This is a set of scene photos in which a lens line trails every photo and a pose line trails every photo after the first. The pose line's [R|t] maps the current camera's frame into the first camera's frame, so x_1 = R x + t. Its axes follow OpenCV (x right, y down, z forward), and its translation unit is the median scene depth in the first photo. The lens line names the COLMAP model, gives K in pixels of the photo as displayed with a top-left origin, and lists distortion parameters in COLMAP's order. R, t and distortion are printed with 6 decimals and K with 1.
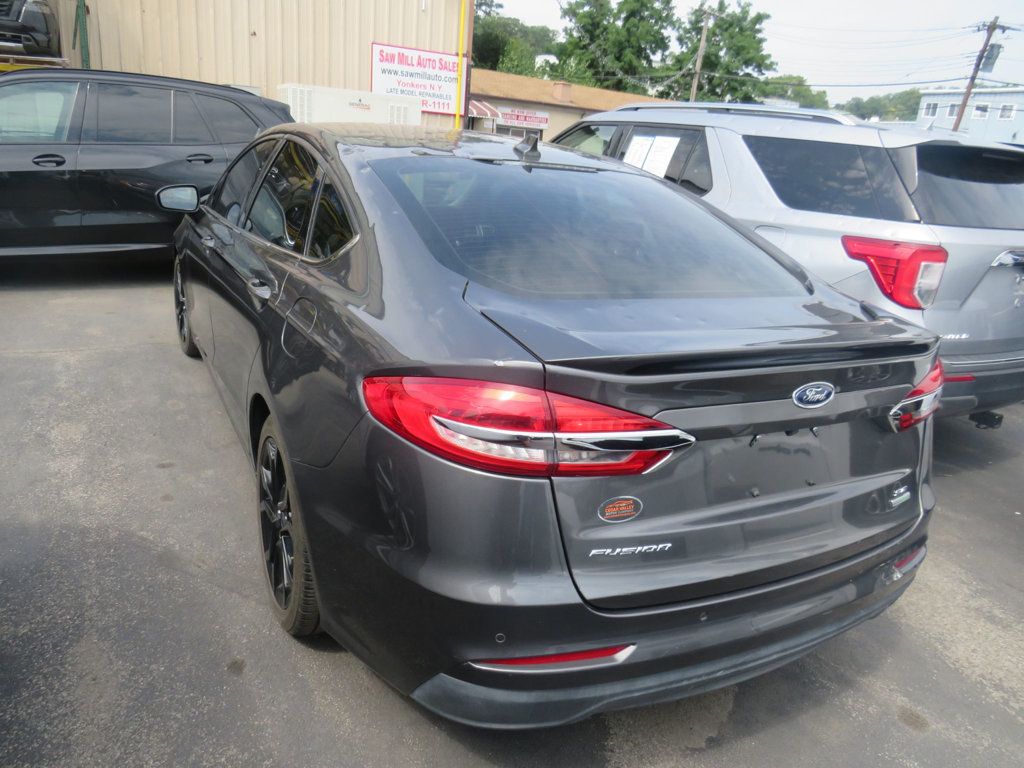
lens RADIAL K [[707.9, 0, 512.0], [0, 707.9, 384.0], [0, 0, 1]] dist [-0.029113, -0.000541]
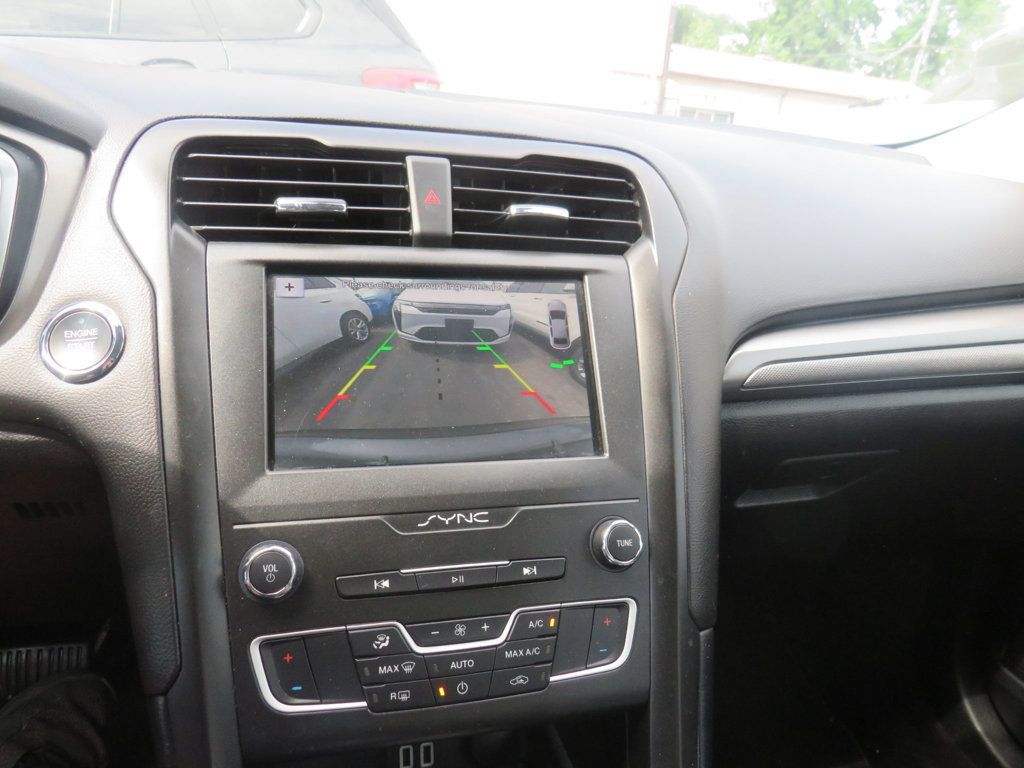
lens RADIAL K [[707.2, 0, 509.7], [0, 707.2, 387.5], [0, 0, 1]] dist [-0.023132, -0.000301]
pose [[0.975596, 0.073025, -0.207072, -0.022513], [-0.070519, 0.997320, 0.019467, -0.026465], [0.207939, -0.004389, 0.978132, 0.112646]]
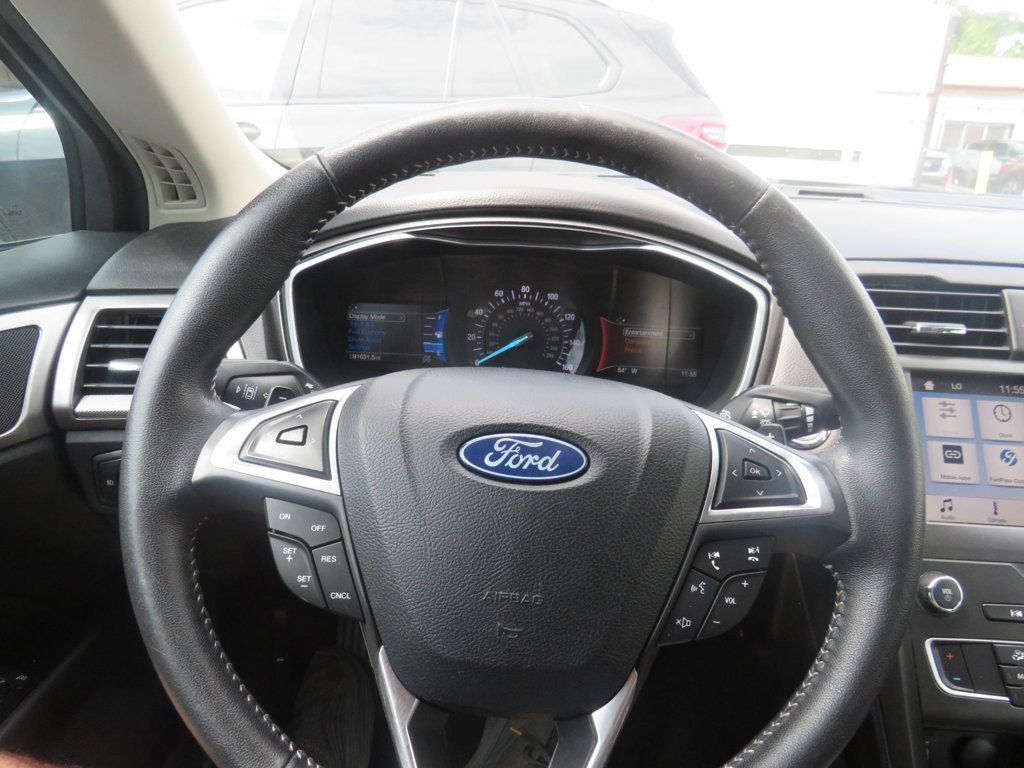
lens RADIAL K [[695.6, 0, 508.5], [0, 695.6, 385.3], [0, 0, 1]] dist [-0.007620, 0.000077]
pose [[0.863061, 0.125662, -0.489219, -0.028405], [-0.132855, 0.990931, 0.020156, -0.026720], [0.487315, 0.047599, 0.871928, 0.105528]]
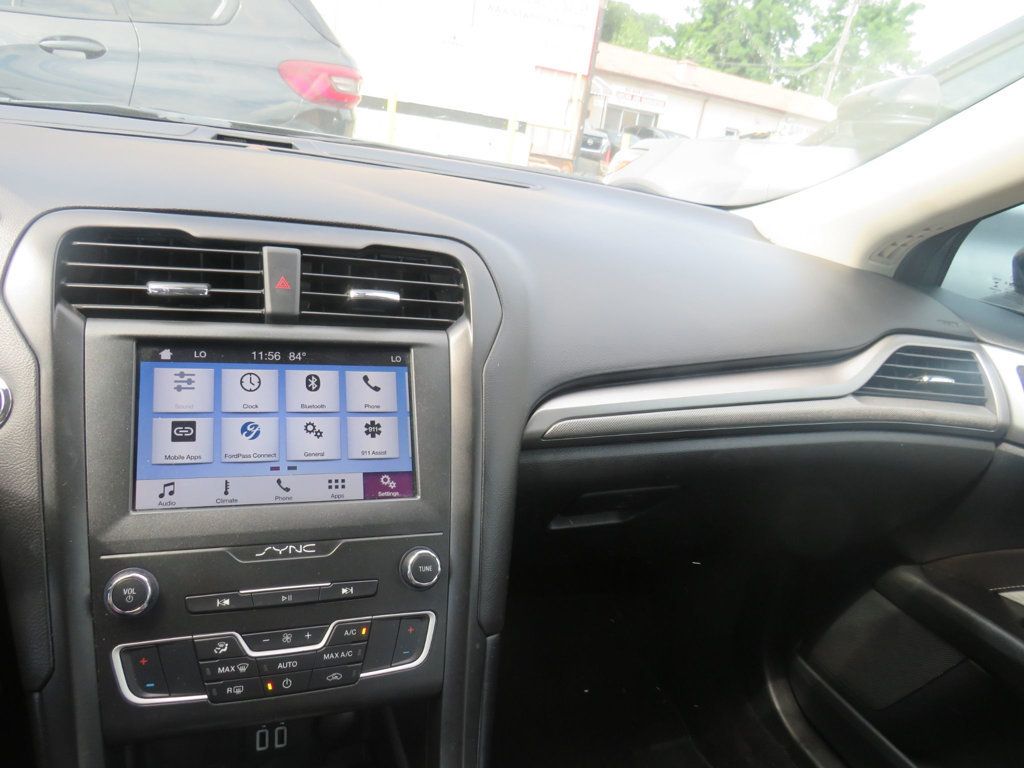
lens RADIAL K [[707.9, 0, 512.0], [0, 707.9, 384.0], [0, 0, 1]] dist [-0.029113, -0.000541]
pose [[0.989734, 0.107937, -0.093679, -0.020374], [-0.106227, 0.994074, 0.023062, -0.028019], [0.095613, -0.012874, 0.995335, 0.110175]]
